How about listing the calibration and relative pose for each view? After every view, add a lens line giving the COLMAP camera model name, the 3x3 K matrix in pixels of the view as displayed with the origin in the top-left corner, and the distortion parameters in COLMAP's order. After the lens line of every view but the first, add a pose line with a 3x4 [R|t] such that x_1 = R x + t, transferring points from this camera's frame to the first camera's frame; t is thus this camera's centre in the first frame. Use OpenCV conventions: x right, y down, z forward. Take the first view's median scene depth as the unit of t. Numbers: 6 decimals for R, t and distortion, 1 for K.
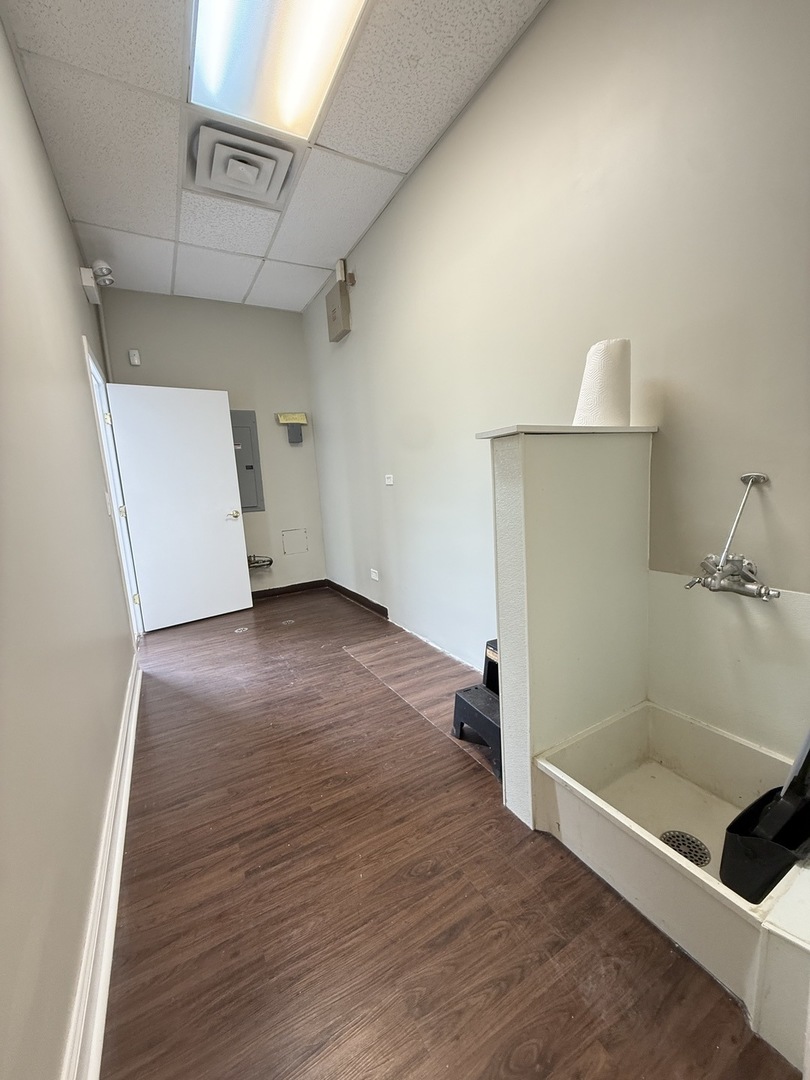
lens RADIAL K [[428.5, 0, 407.4], [0, 428.5, 540.4], [0, 0, 1]] dist [0.000638, 0.000043]
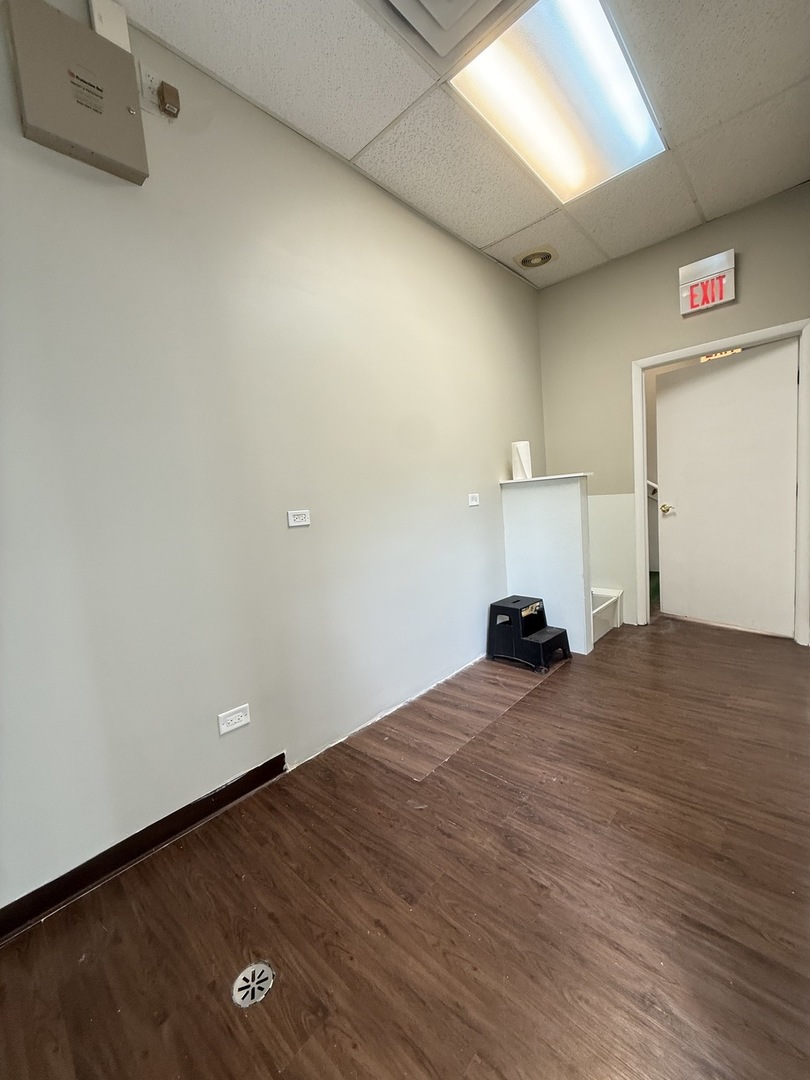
lens RADIAL K [[428.5, 0, 408.5], [0, 428.5, 539.6], [0, 0, 1]] dist [0.000638, 0.000043]
pose [[-0.295683, -0.006768, 0.955262, -0.834112], [0.232268, 0.969458, 0.078763, -0.149459], [-0.926619, 0.245166, -0.285080, 1.281448]]
